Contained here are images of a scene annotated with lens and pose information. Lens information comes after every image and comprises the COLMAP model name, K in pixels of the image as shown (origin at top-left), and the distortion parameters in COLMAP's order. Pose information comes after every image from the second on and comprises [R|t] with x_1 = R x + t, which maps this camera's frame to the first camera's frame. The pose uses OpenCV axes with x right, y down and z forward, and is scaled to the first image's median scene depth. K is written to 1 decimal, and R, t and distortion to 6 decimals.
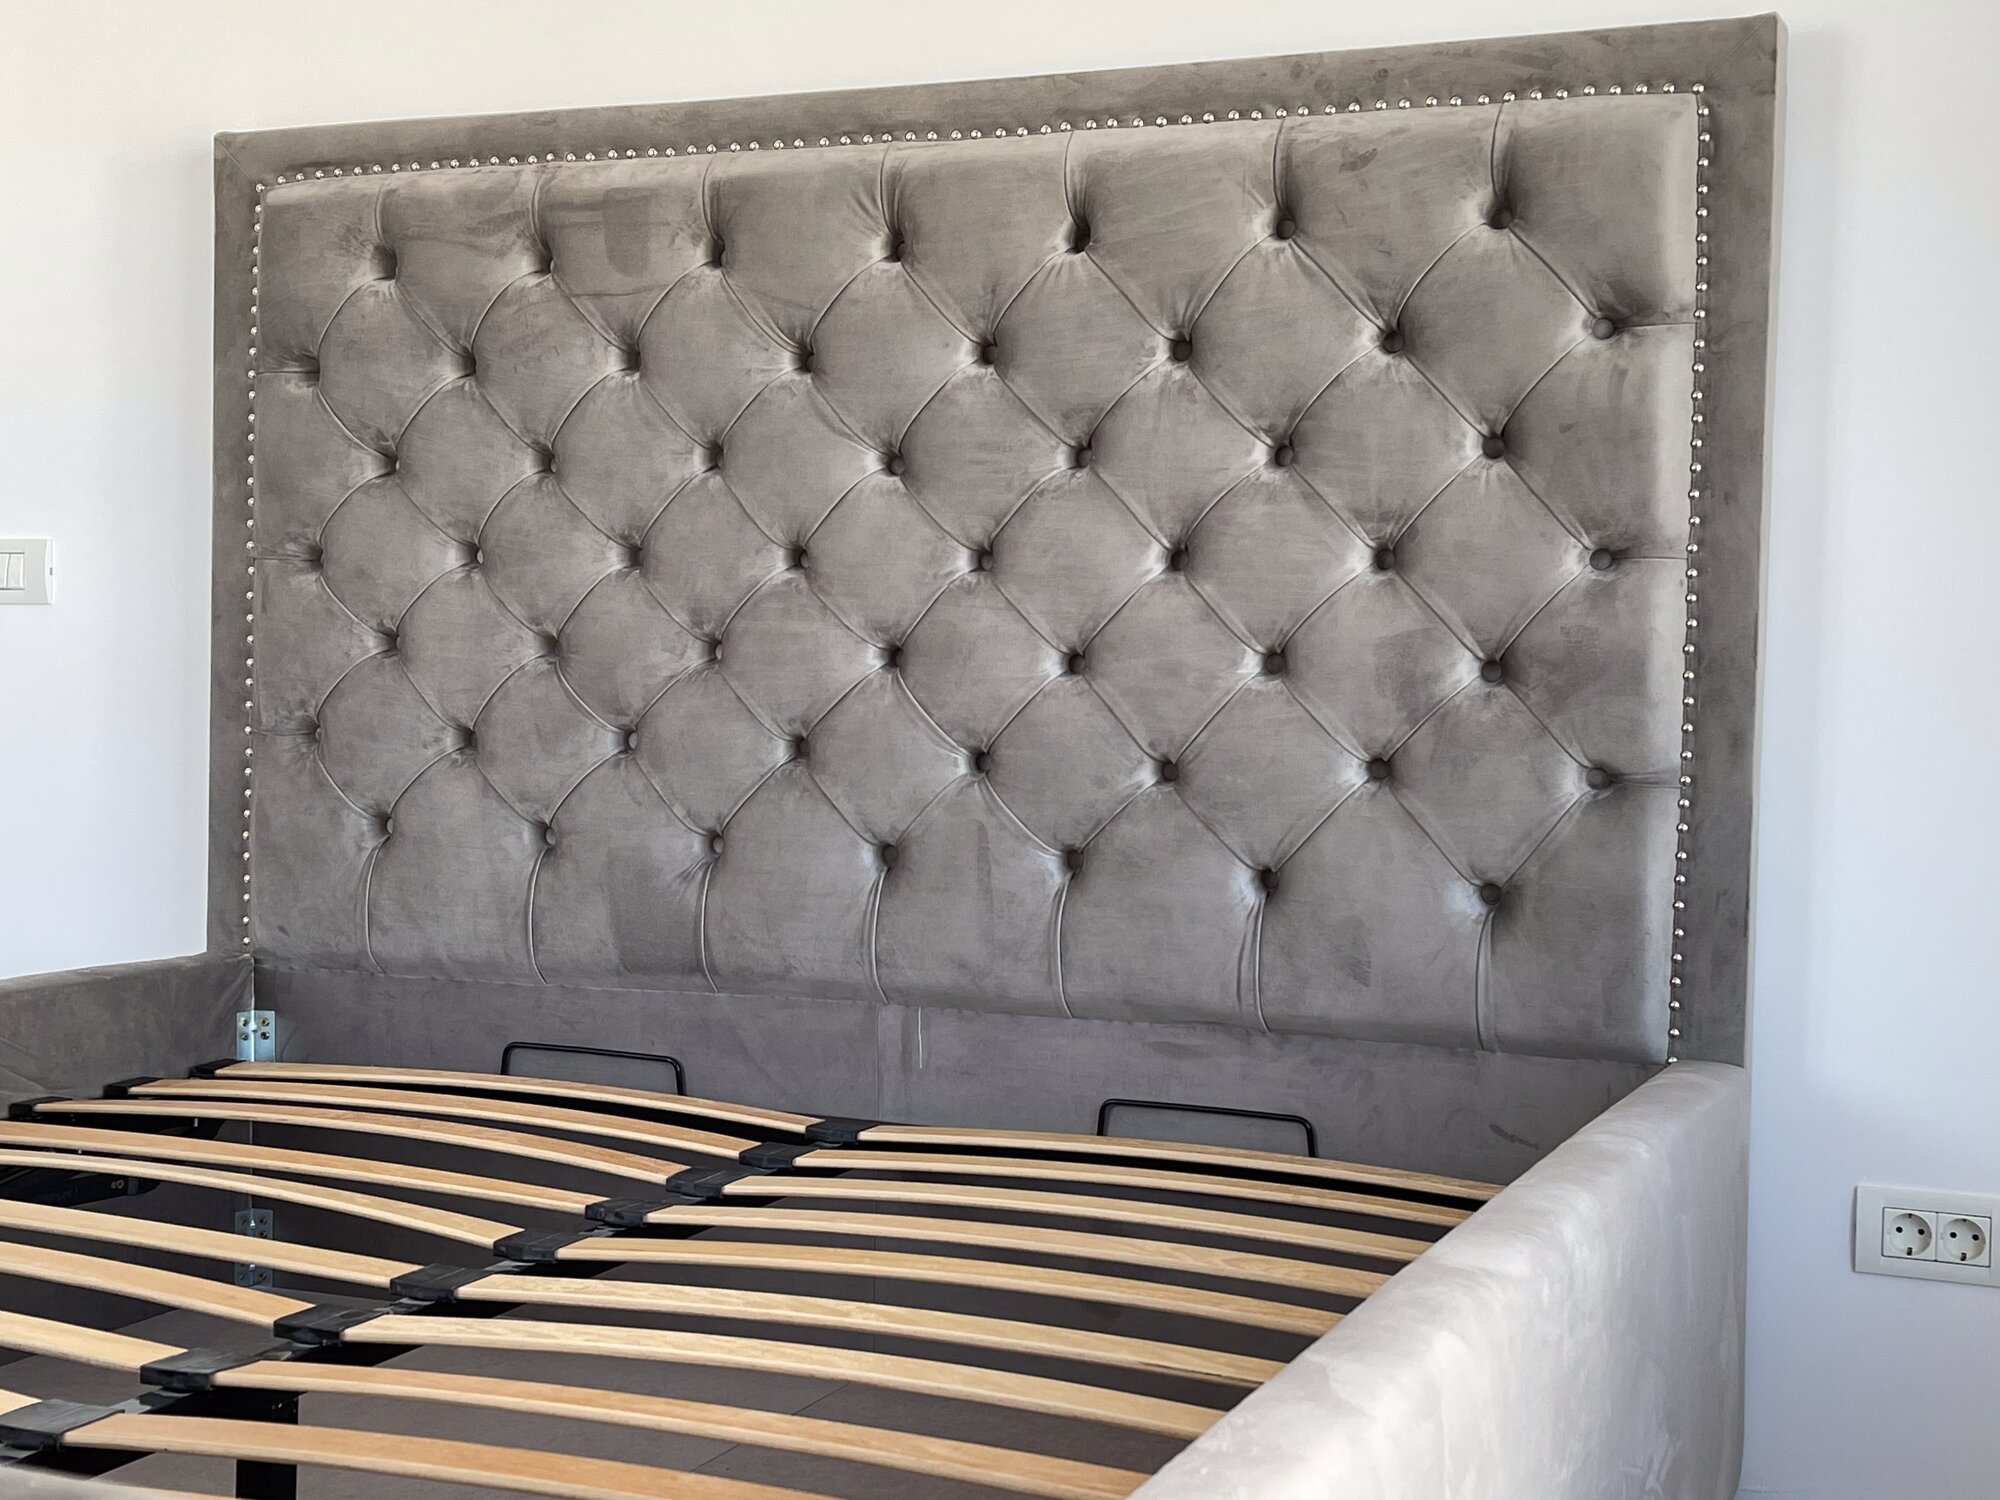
lens RADIAL K [[2632.5, 0, 1002.6], [0, 2632.5, 786.0], [0, 0, 1]] dist [0.081888, 0.000000]
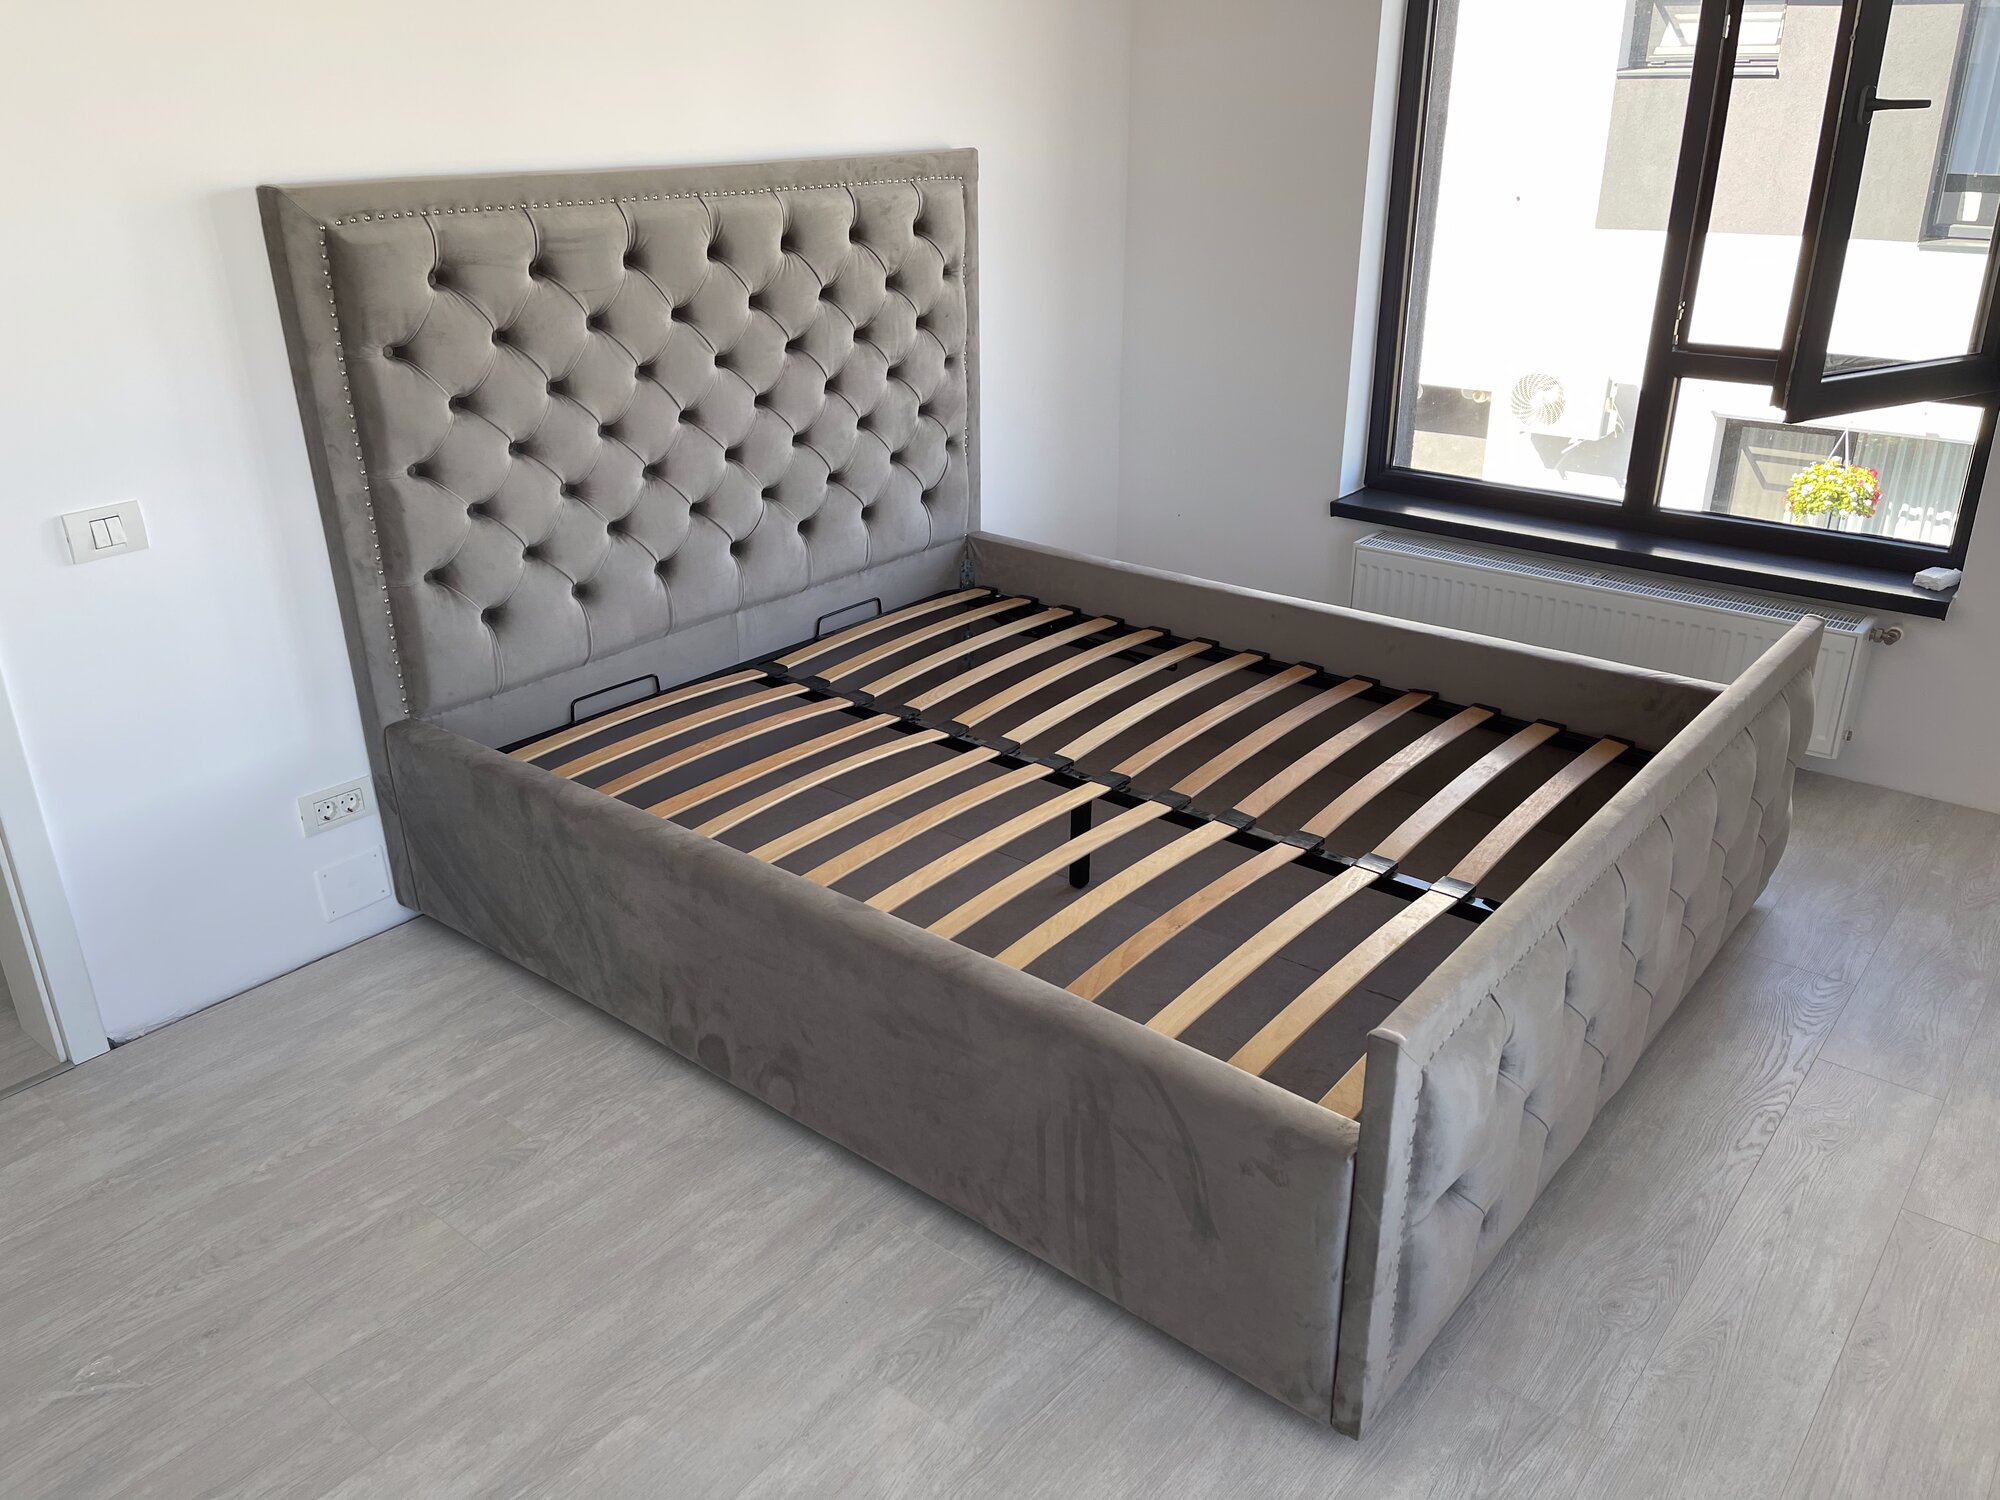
lens RADIAL K [[1515.1, 0, 994.8], [0, 1515.1, 748.3], [0, 0, 1]] dist [0.068460, -0.090797]
pose [[0.287098, -0.405660, 0.867764, -1.183960], [0.060161, 0.911749, 0.406318, -0.331008], [-0.956010, -0.064447, 0.286166, 0.449378]]
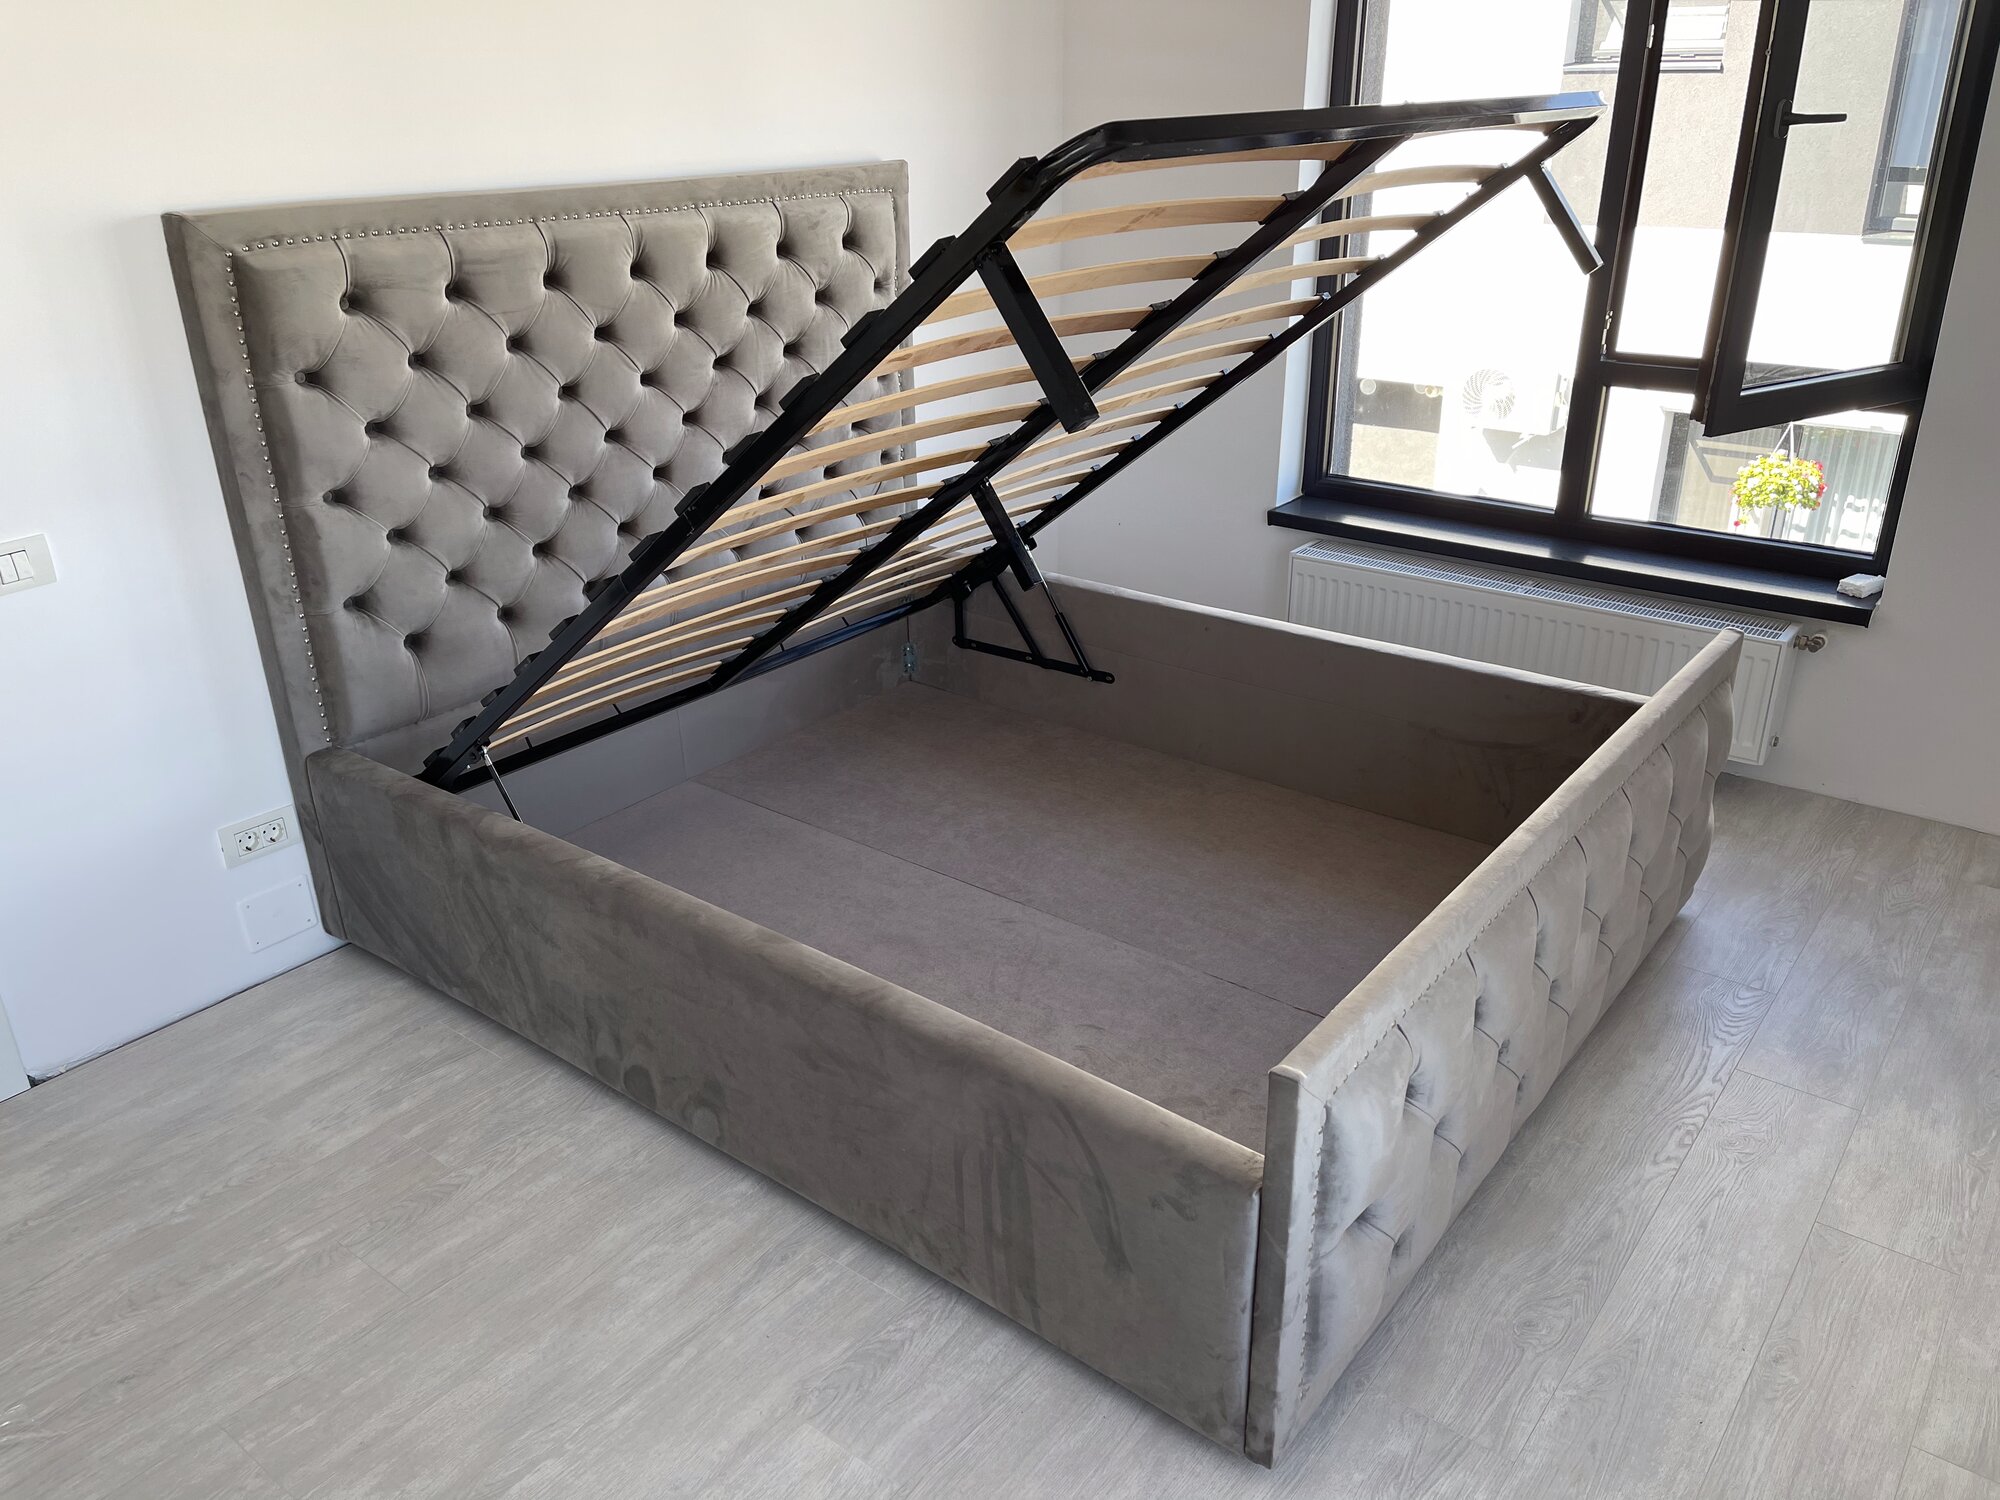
lens RADIAL K [[1515.1, 0, 992.0], [0, 1515.1, 755.3], [0, 0, 1]] dist [0.068460, -0.090797]
pose [[0.265474, -0.417597, 0.868986, -1.166344], [0.063460, 0.906941, 0.416450, -0.347713], [-0.962027, -0.055410, 0.267270, 0.423938]]
